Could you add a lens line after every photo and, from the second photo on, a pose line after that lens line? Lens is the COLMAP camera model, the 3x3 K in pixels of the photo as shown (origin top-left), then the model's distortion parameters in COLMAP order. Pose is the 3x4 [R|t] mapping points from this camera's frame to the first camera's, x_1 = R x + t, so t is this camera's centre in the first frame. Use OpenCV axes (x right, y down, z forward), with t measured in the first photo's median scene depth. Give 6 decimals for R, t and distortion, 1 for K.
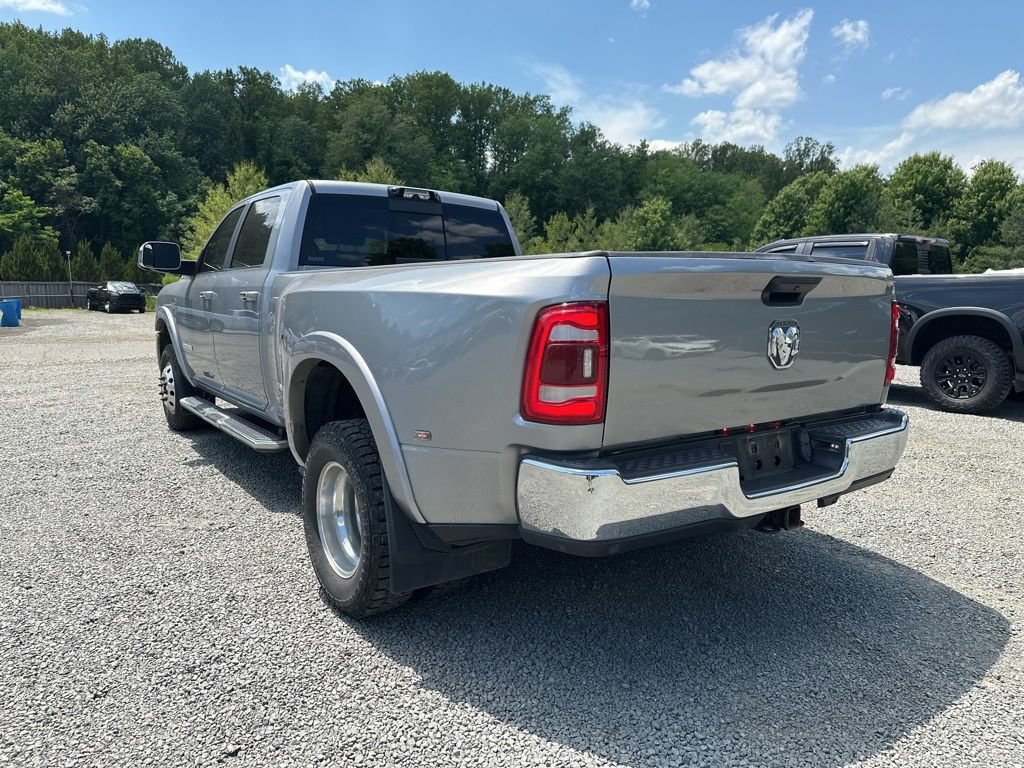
lens RADIAL K [[746.6, 0, 501.9], [0, 746.6, 390.7], [0, 0, 1]] dist [0.009213, -0.011152]
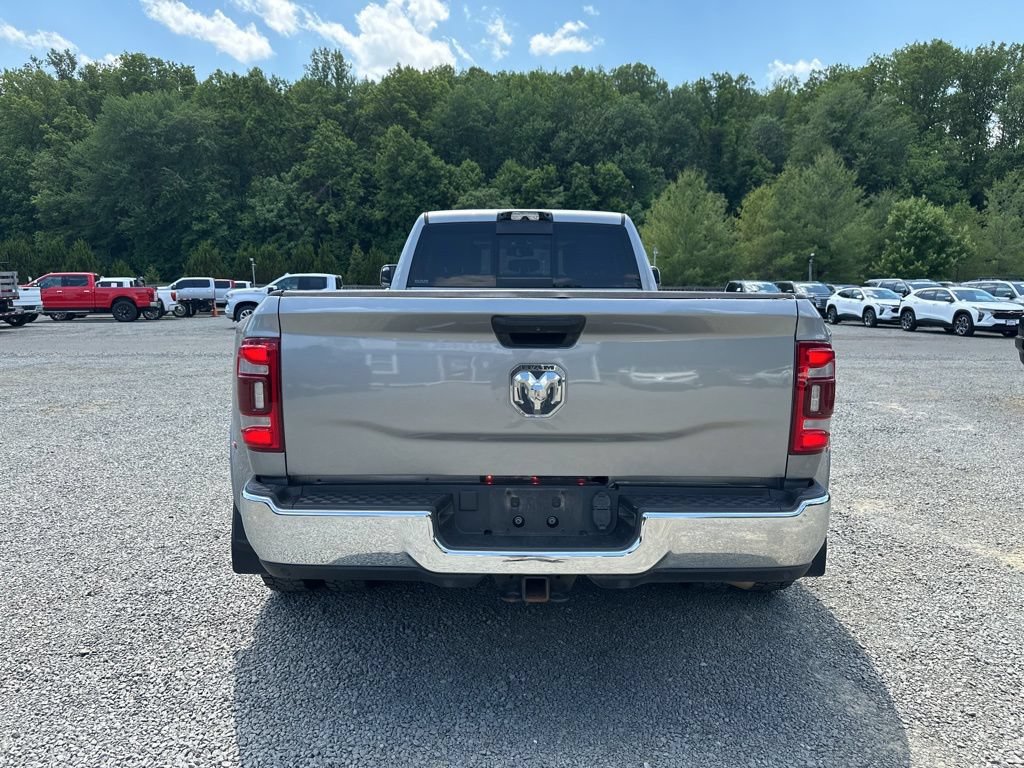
lens RADIAL K [[746.6, 0, 507.8], [0, 746.6, 379.3], [0, 0, 1]] dist [0.009213, -0.011152]
pose [[0.831801, 0.050980, -0.552728, 0.458038], [-0.059411, 0.998230, 0.002662, -0.038676], [0.551885, 0.030624, 0.833358, 0.132944]]
